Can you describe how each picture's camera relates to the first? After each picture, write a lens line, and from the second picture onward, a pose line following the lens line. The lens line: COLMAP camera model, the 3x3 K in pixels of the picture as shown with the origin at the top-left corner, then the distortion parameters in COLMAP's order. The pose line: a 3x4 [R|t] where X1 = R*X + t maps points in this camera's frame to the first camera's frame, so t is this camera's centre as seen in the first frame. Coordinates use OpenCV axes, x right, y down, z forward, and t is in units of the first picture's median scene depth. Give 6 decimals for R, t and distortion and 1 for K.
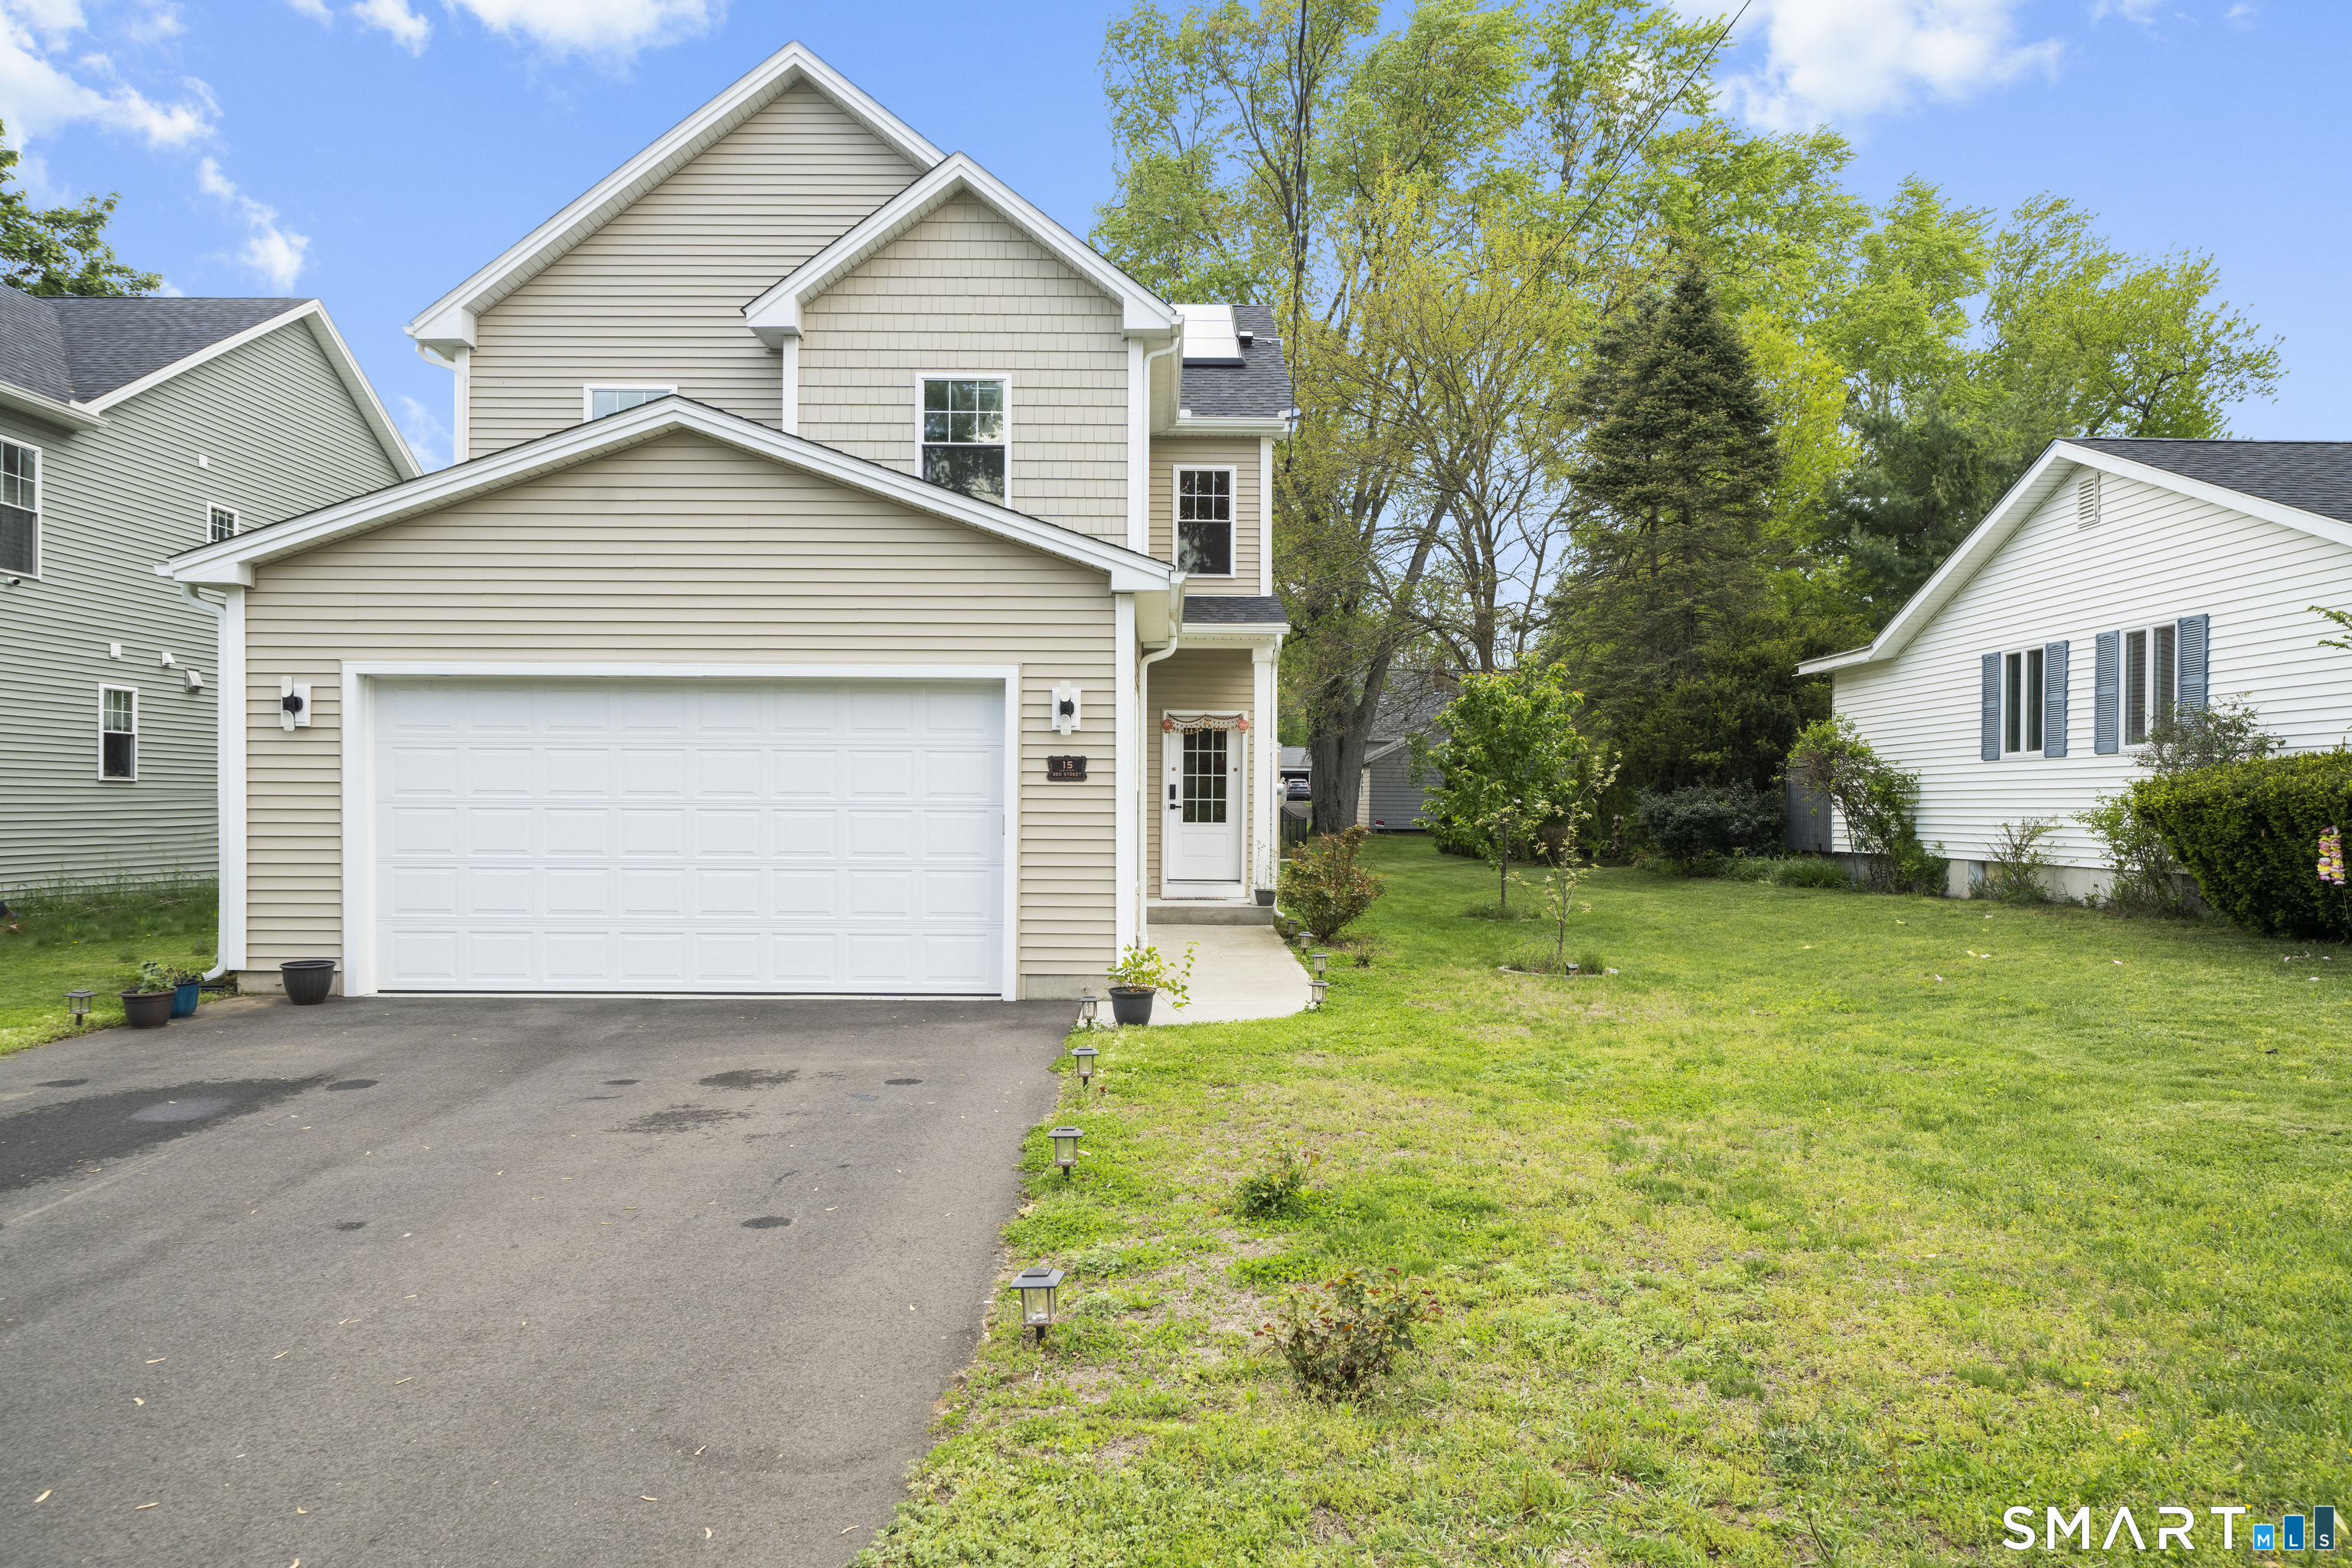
lens RADIAL K [[1560.6, 0, 1174.3], [0, 1560.6, 792.7], [0, 0, 1]] dist [-0.001704, -0.000392]
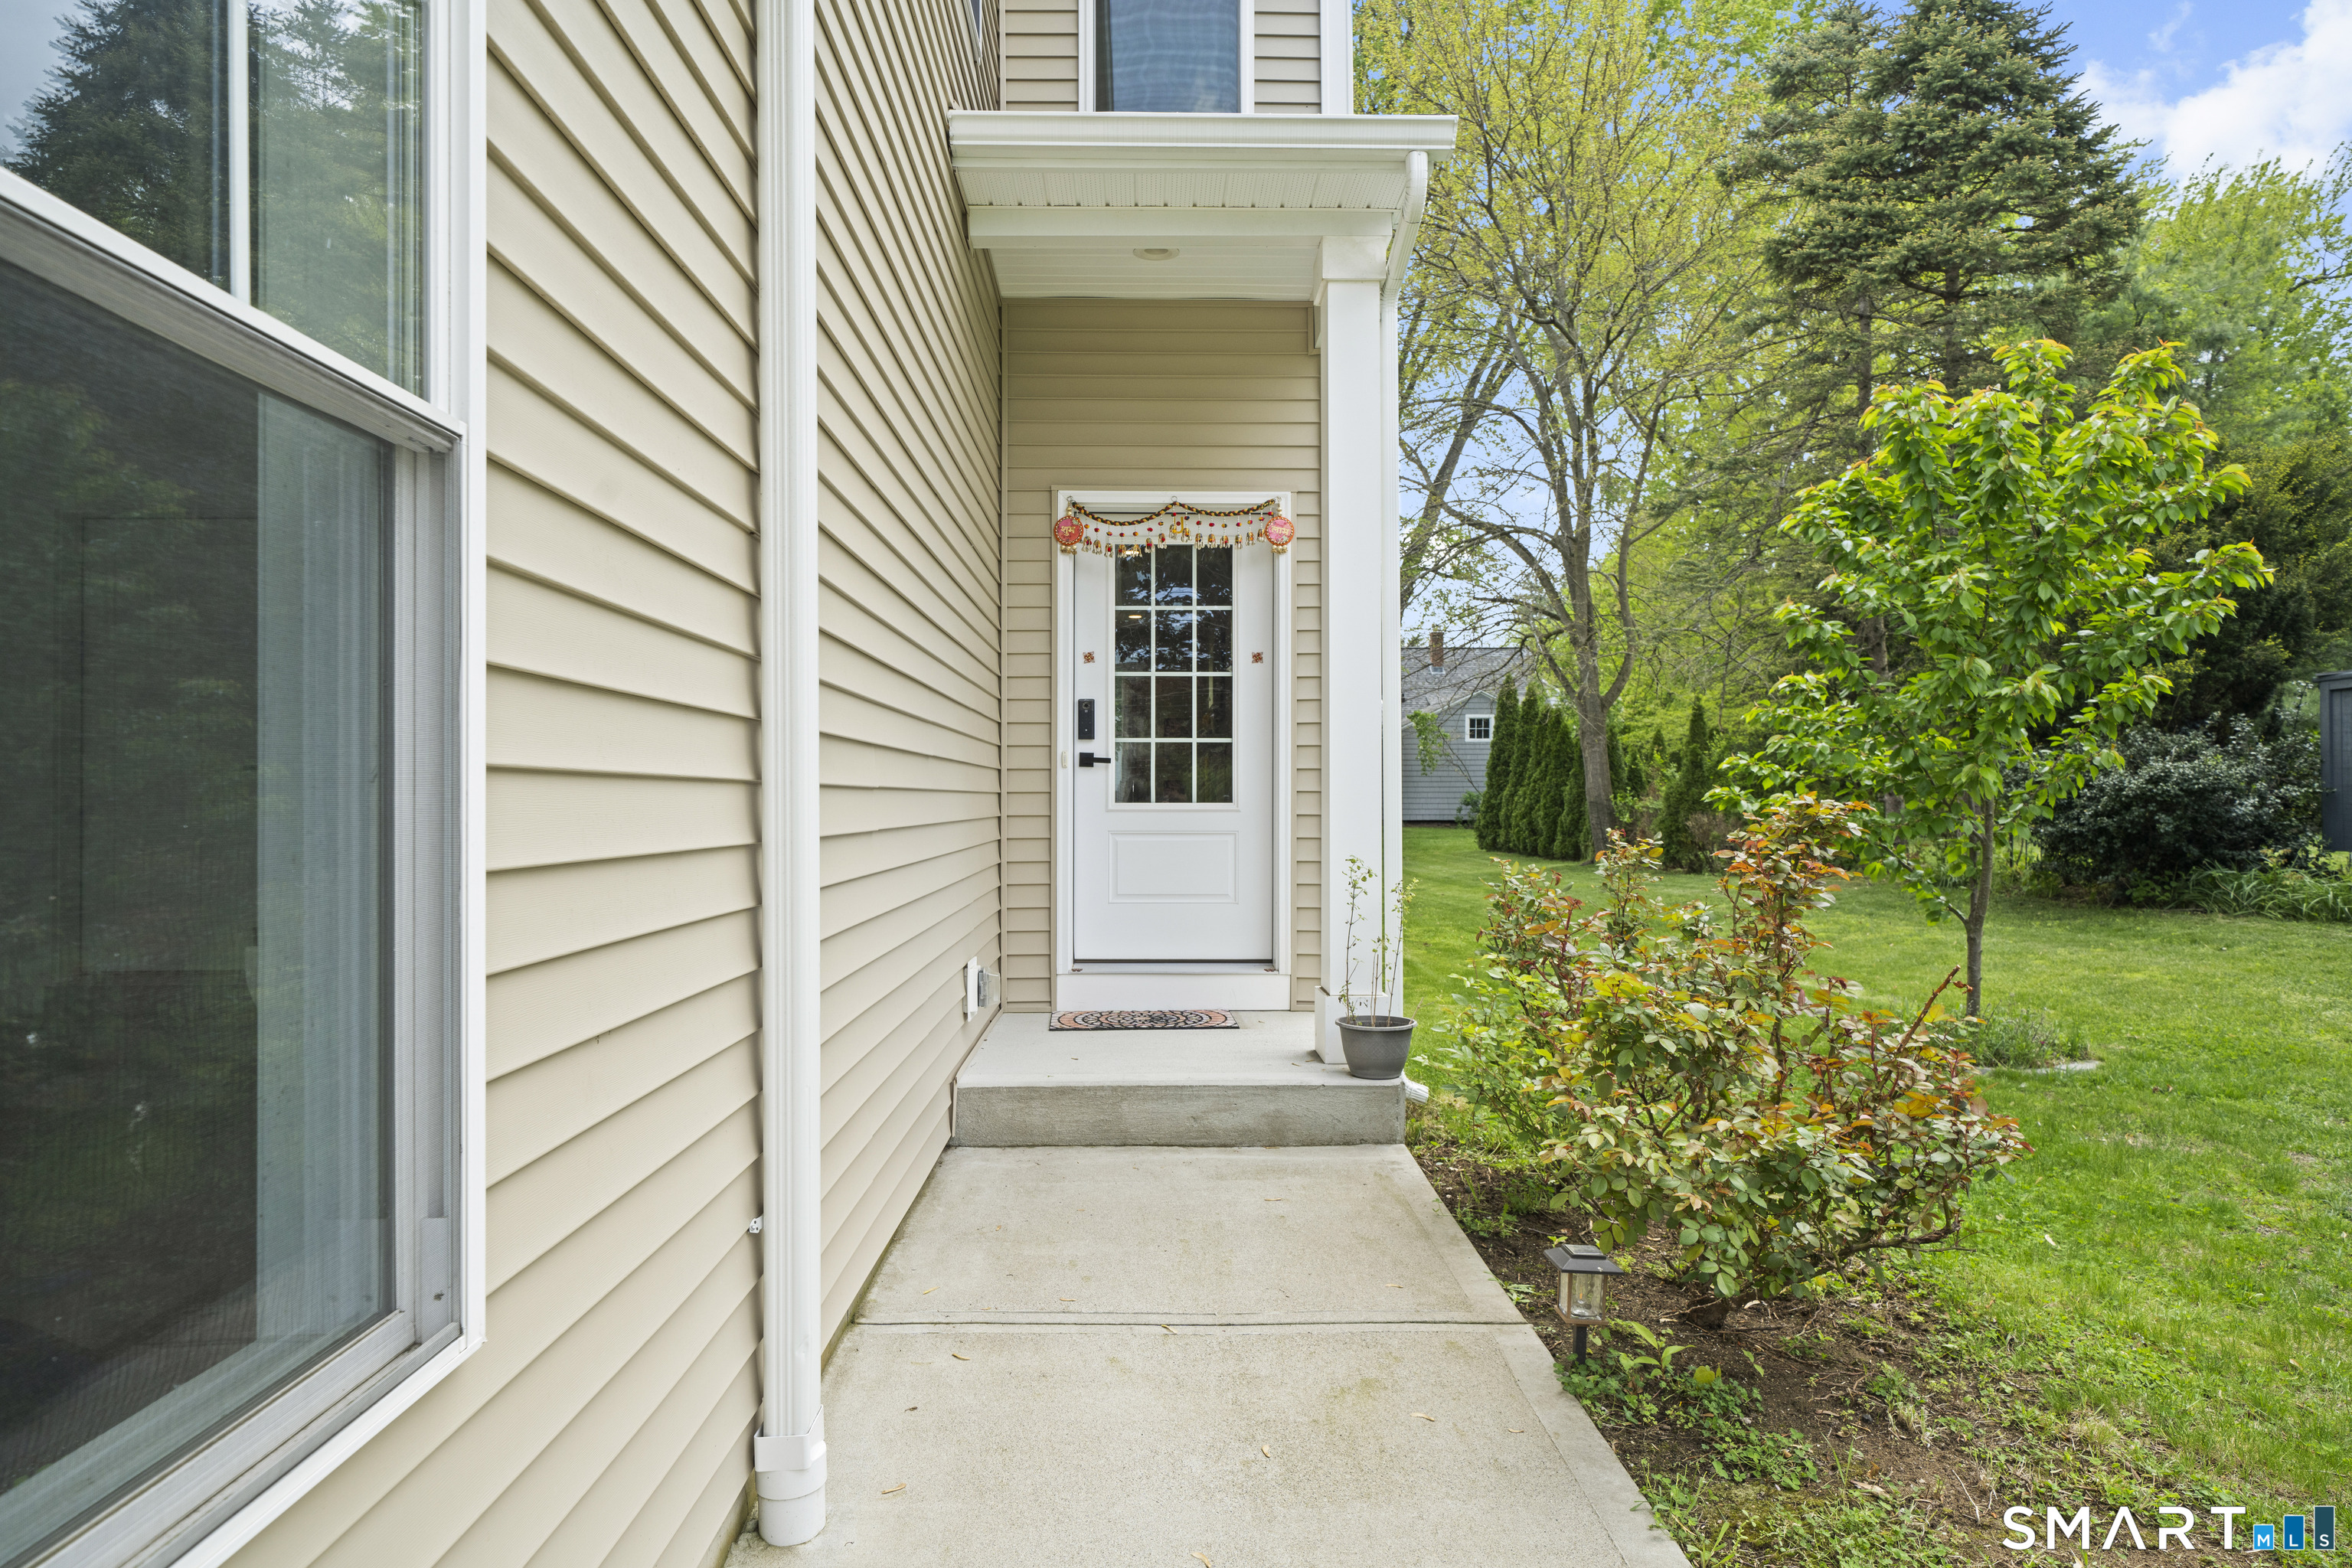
lens RADIAL K [[1087.5, 0, 1174.1], [0, 1087.5, 798.0], [0, 0, 1]] dist [0.000317, 0.000053]
pose [[0.999897, -0.006589, 0.012789, 0.016165], [0.006562, 0.999976, 0.002146, 0.017502], [-0.012803, -0.002062, 0.999916, 0.745596]]
